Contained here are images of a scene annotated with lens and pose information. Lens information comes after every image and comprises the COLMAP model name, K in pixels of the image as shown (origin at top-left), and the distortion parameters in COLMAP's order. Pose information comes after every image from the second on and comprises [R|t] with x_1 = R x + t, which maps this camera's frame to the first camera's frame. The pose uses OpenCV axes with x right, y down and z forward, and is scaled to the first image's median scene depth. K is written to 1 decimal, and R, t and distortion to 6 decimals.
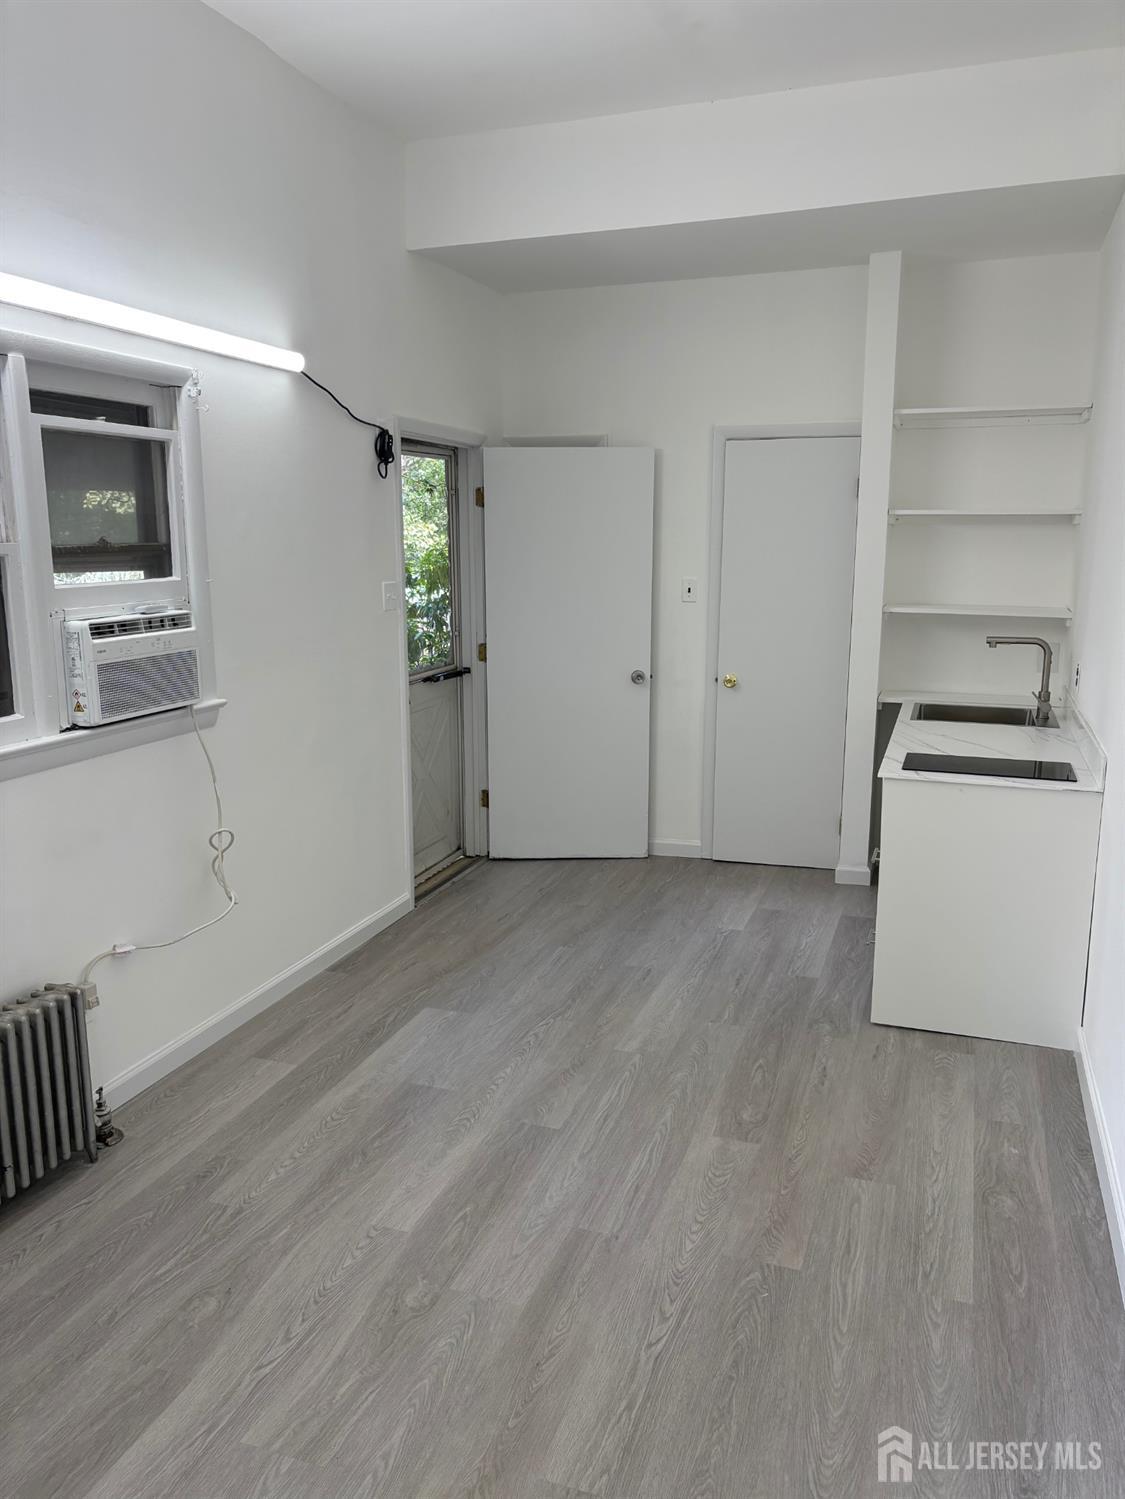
lens RADIAL K [[1125.7, 0, 562.6], [0, 1125.7, 749.8], [0, 0, 1]] dist [0.002596, -0.004036]
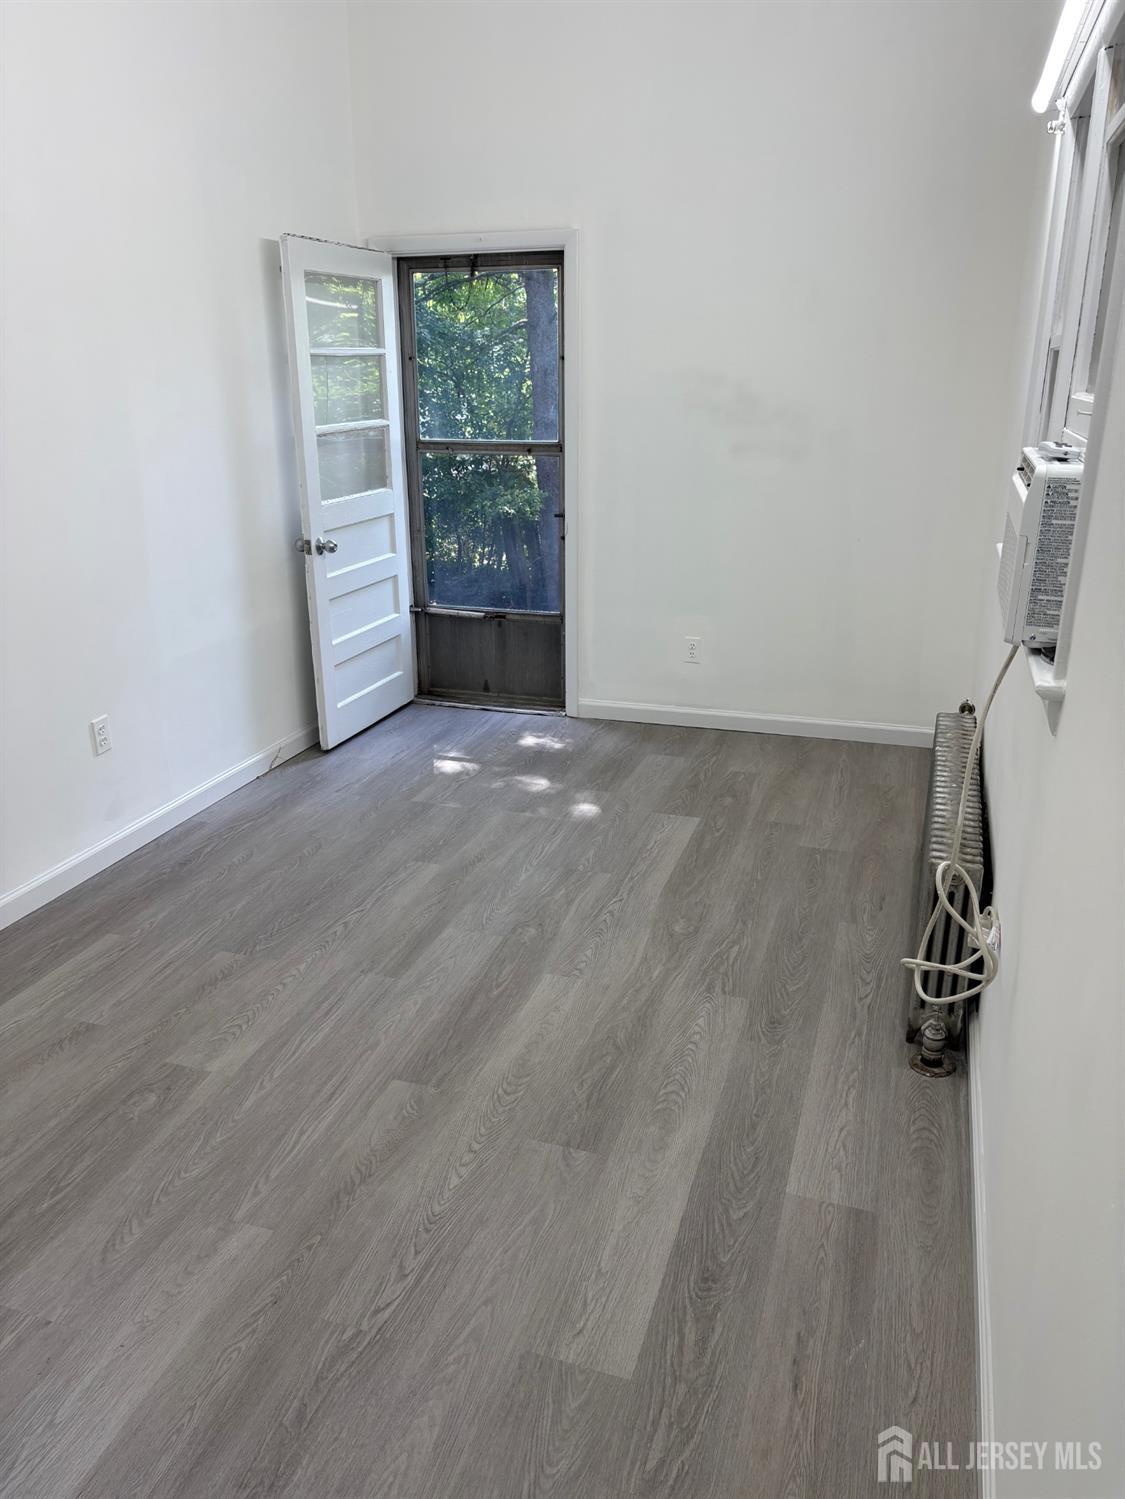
lens RADIAL K [[1125.7, 0, 562.4], [0, 1125.7, 749.8], [0, 0, 1]] dist [0.002596, -0.004036]
pose [[-0.999463, 0.009601, -0.031327, -0.105049], [-0.007231, 0.867889, 0.496705, -0.288208], [0.031957, 0.496665, -0.867354, 1.633105]]
